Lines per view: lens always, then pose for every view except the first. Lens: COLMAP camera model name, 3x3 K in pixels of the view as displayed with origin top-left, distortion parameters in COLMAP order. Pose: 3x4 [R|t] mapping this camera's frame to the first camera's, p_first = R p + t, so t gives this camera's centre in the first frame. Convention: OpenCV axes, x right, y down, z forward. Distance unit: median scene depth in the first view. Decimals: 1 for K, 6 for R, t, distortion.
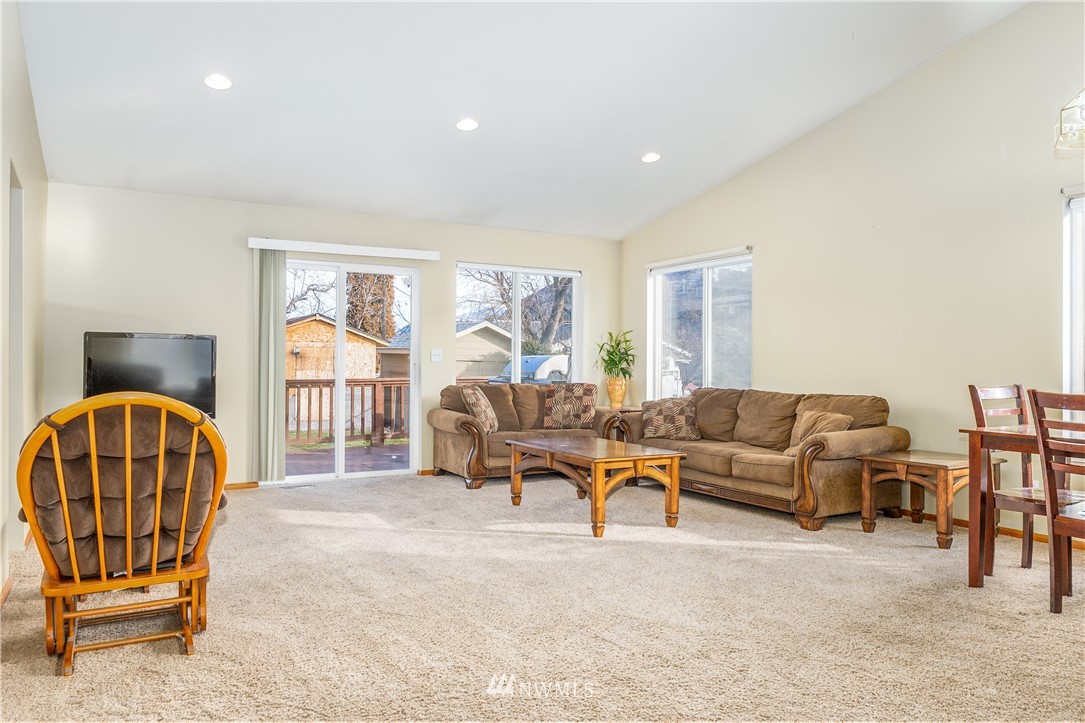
lens RADIAL K [[751.3, 0, 539.9], [0, 751.3, 359.2], [0, 0, 1]] dist [-0.002640, 0.000817]
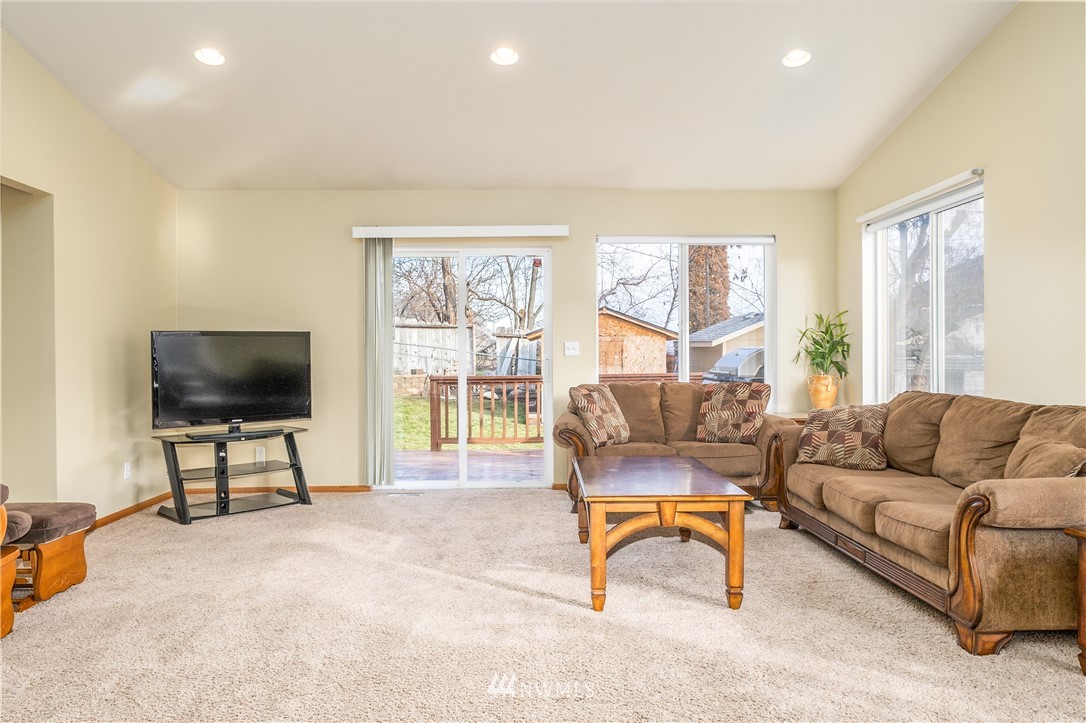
lens RADIAL K [[752.0, 0, 540.4], [0, 752.0, 359.2], [0, 0, 1]] dist [-0.002640, 0.000817]
pose [[0.880629, -0.008642, -0.473728, 0.260655], [0.012533, 0.999909, 0.005056, 0.002401], [0.473641, -0.010390, 0.880657, 0.270585]]
